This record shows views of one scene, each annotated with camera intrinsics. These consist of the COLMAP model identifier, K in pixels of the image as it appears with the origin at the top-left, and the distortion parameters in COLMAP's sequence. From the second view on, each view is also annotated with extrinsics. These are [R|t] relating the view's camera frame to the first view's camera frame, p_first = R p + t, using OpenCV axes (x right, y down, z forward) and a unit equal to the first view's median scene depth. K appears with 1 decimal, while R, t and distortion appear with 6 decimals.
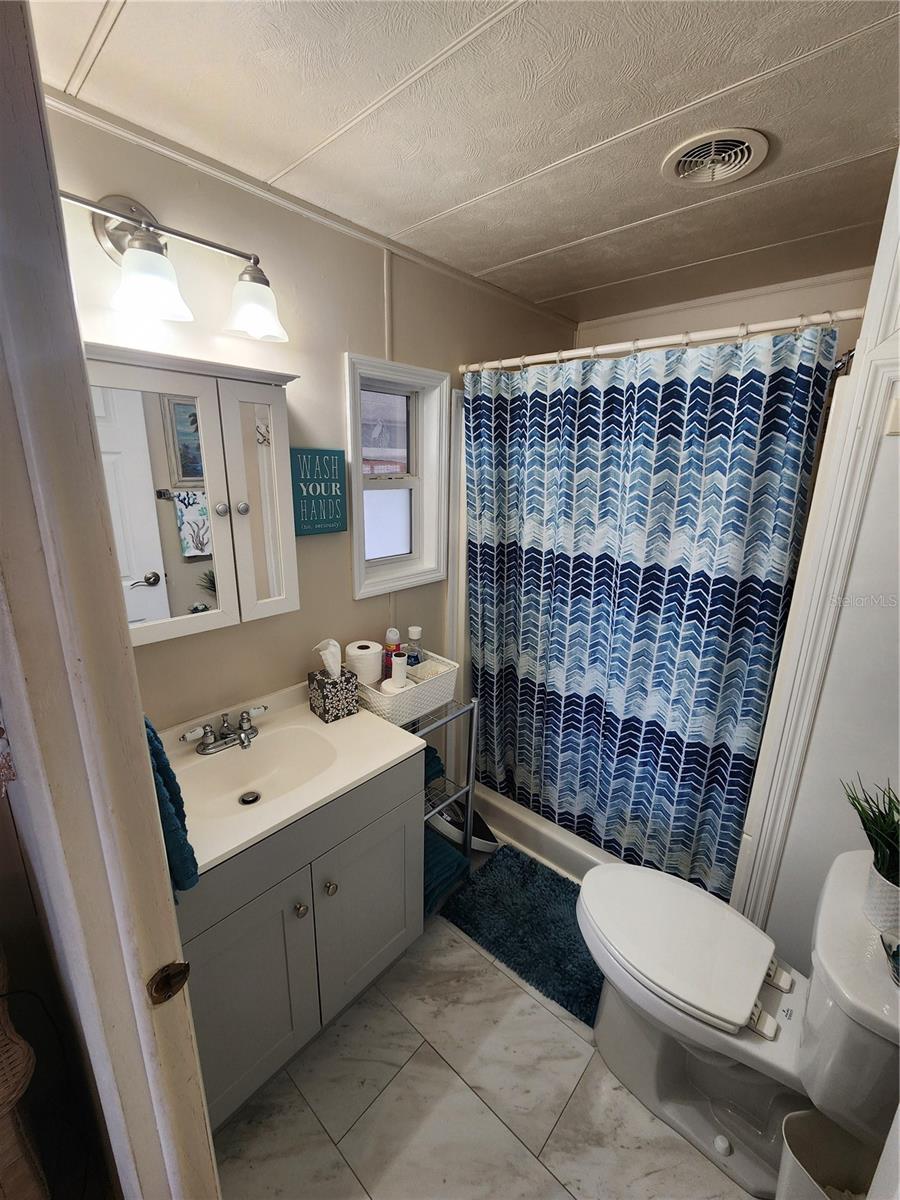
lens RADIAL K [[494.7, 0, 448.9], [0, 494.7, 600.9], [0, 0, 1]] dist [0.001754, 0.000233]
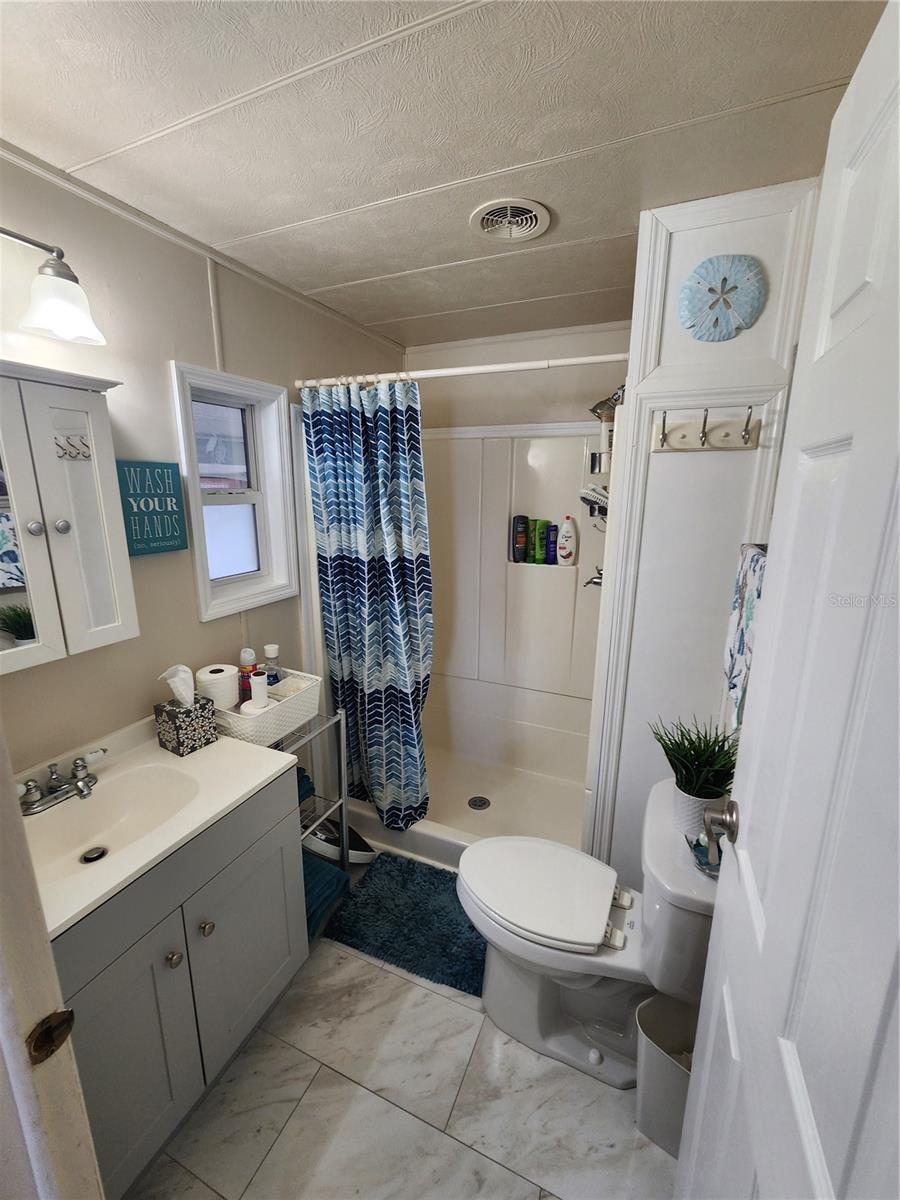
lens RADIAL K [[494.7, 0, 449.2], [0, 494.7, 602.3], [0, 0, 1]] dist [0.001754, 0.000233]
pose [[0.950324, -0.081874, 0.300300, -0.030057], [0.090648, 0.995764, -0.015379, 0.022658], [-0.297769, 0.041837, 0.953721, -0.043680]]
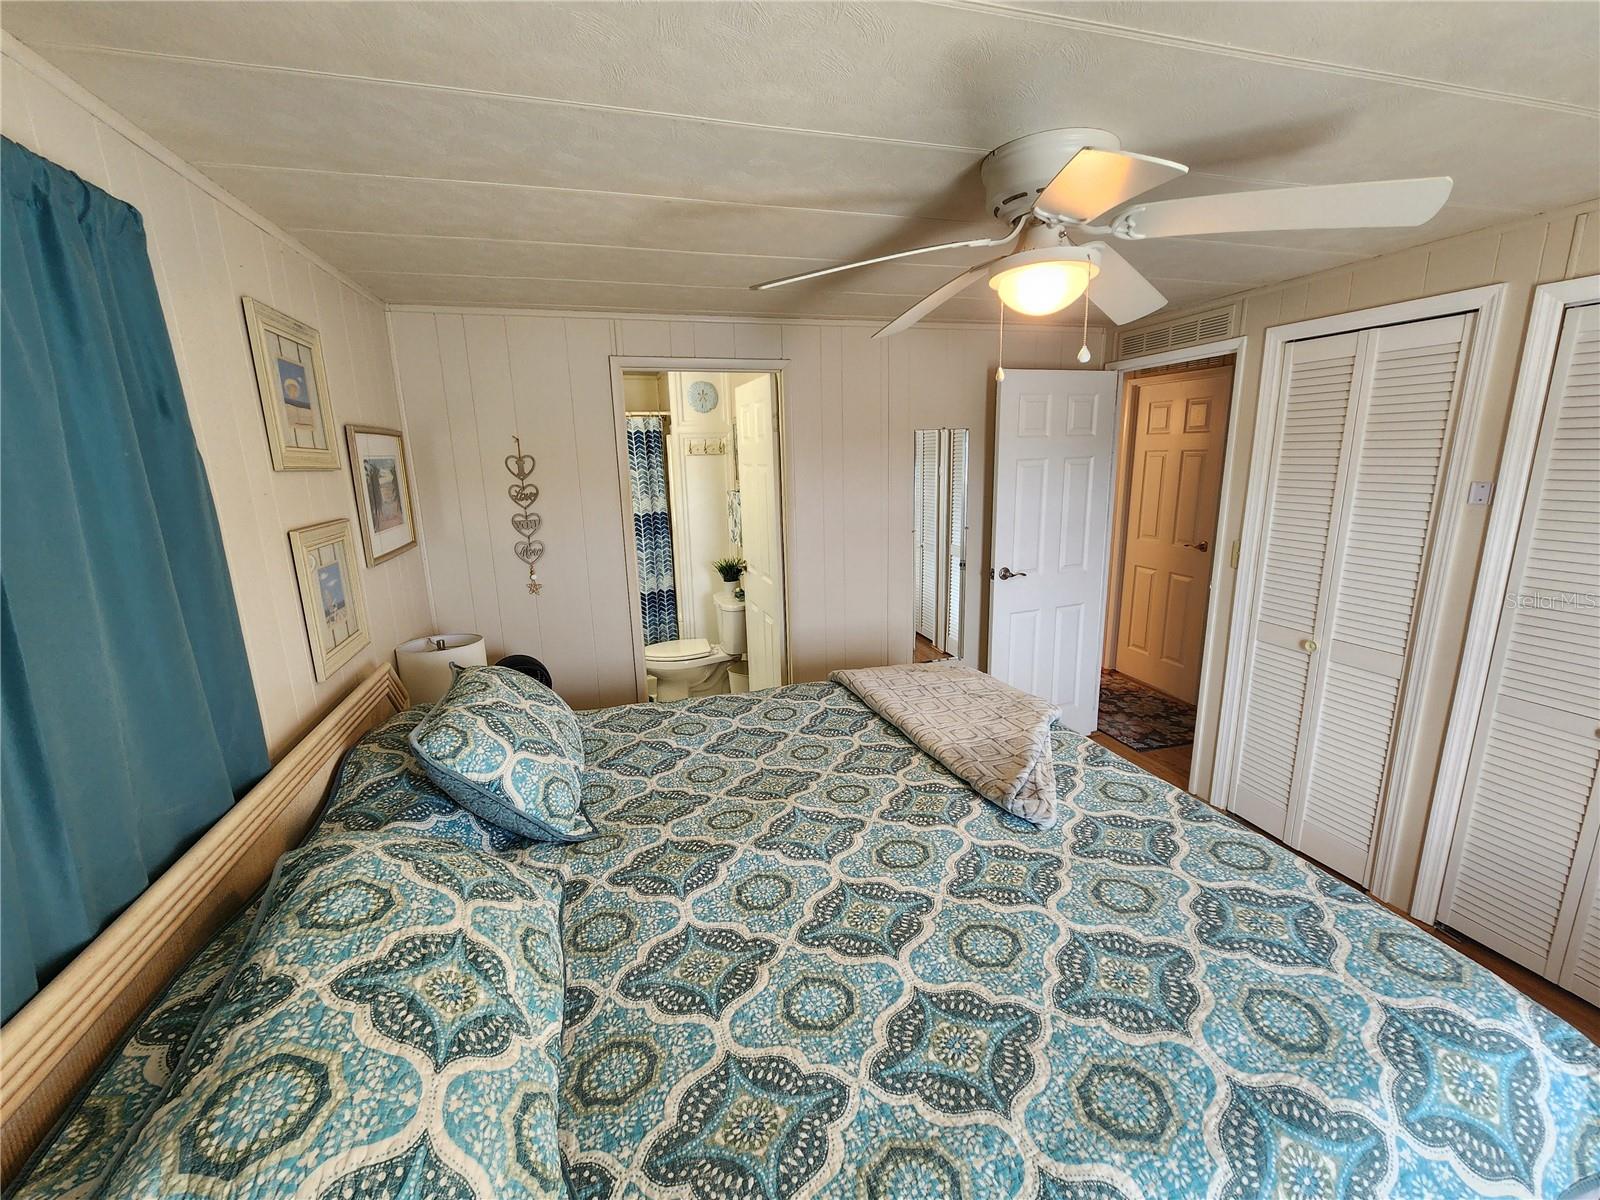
lens RADIAL K [[659.6, 0, 802.1], [0, 659.6, 600.5], [0, 0, 1]] dist [0.001754, 0.000233]
pose [[0.516330, -0.211976, 0.829741, -2.109031], [0.254947, 0.963000, 0.087371, 0.315479], [-0.817561, 0.166428, 0.551268, -1.518446]]
